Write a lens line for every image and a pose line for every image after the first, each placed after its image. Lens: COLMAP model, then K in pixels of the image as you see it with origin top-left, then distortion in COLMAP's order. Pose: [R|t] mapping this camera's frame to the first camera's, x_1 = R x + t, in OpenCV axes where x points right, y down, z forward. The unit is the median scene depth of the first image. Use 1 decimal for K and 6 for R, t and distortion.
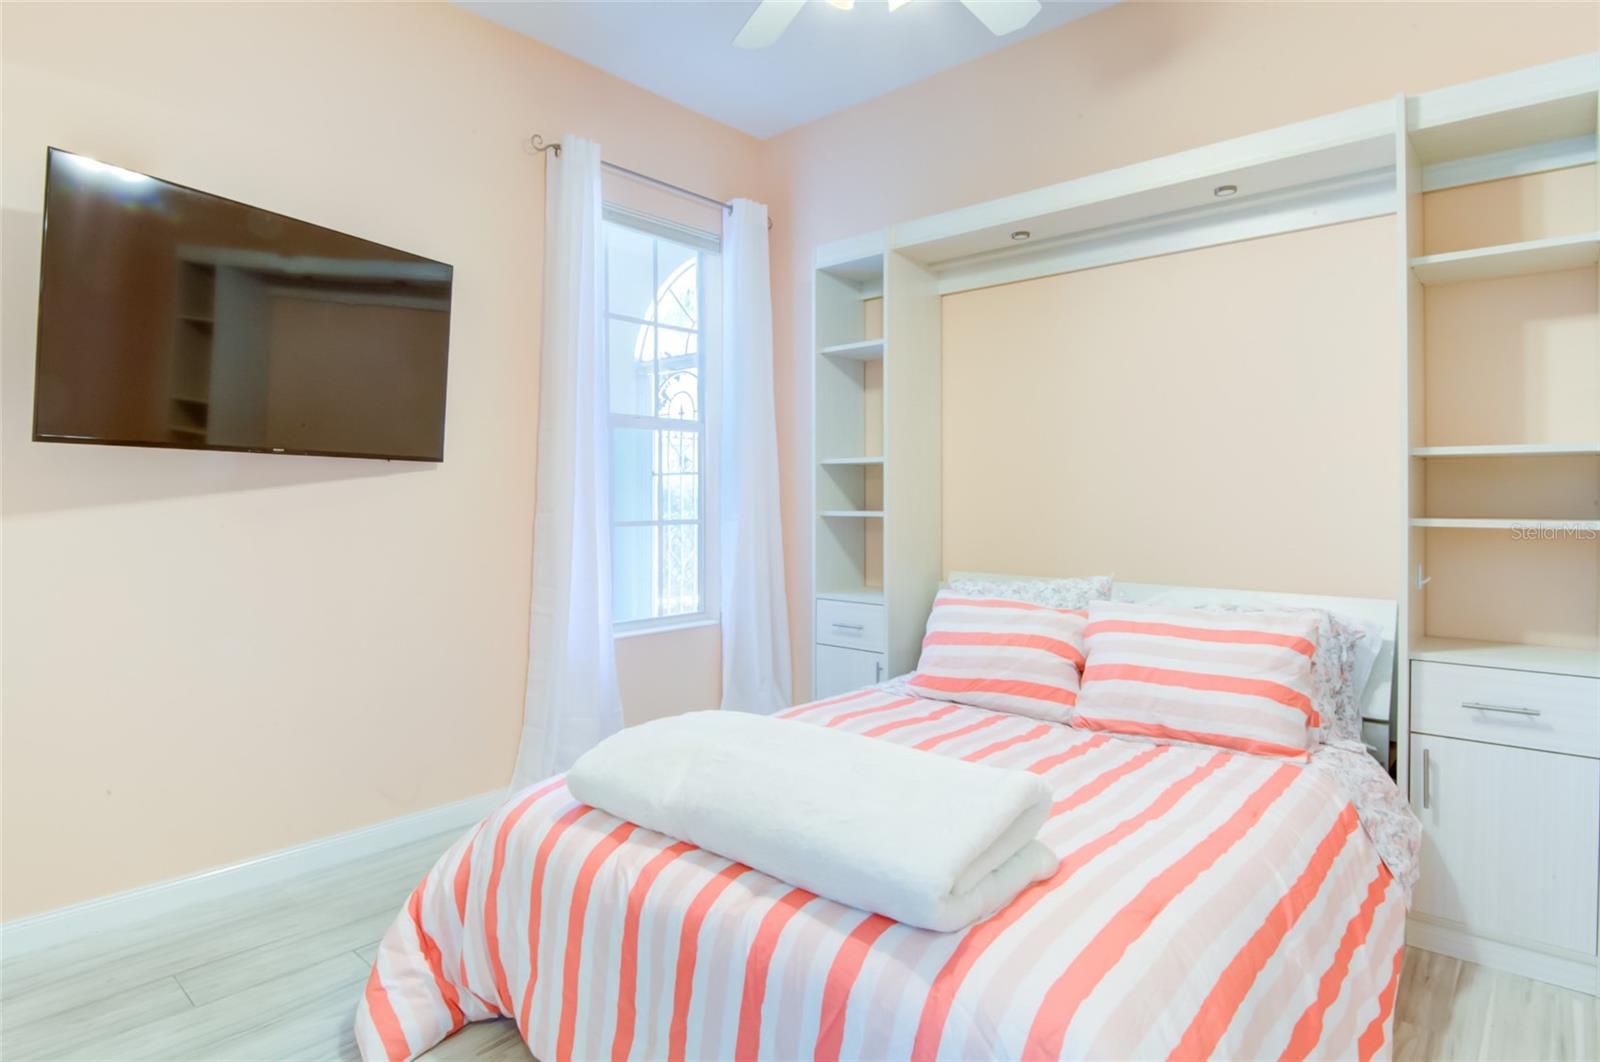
lens RADIAL K [[855.5, 0, 800.0], [0, 855.5, 531.0], [0, 0, 1]] dist [-0.015589, -0.000608]
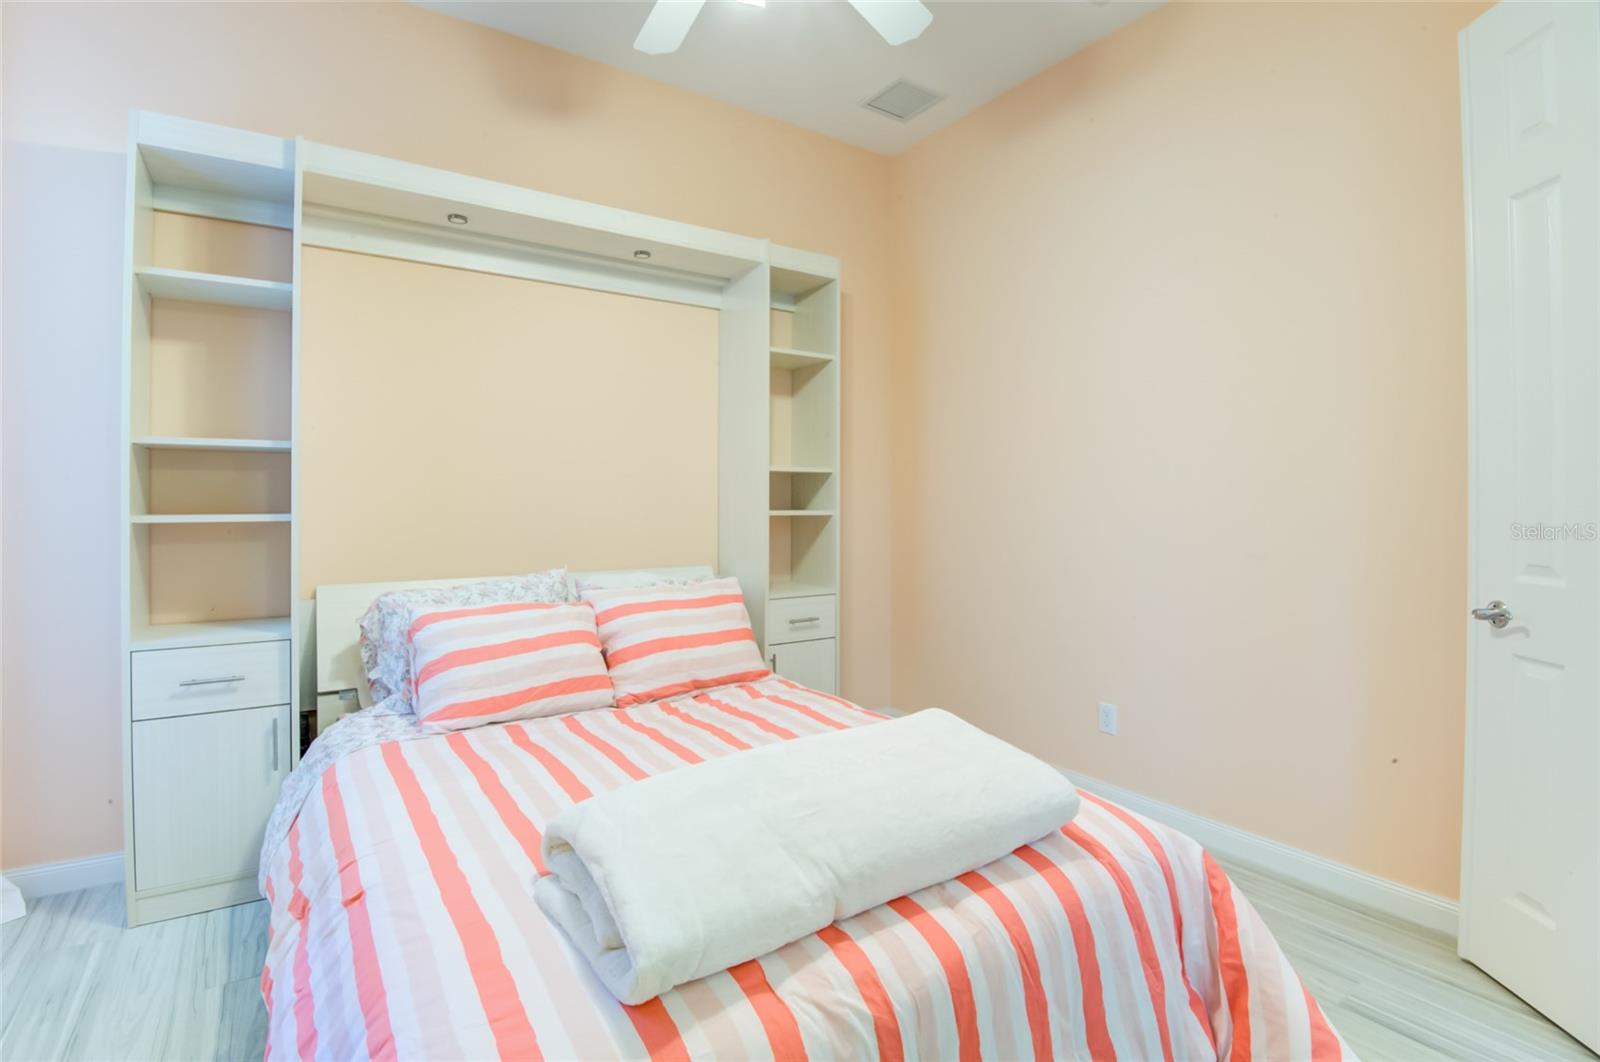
lens RADIAL K [[747.1, 0, 748.1], [0, 747.1, 511.0], [0, 0, 1]] dist [0.016748, -0.023013]
pose [[0.279162, -0.025205, 0.959913, -0.576596], [0.028391, 0.999435, 0.017986, -0.036017], [-0.959824, 0.022232, 0.279720, 0.591440]]
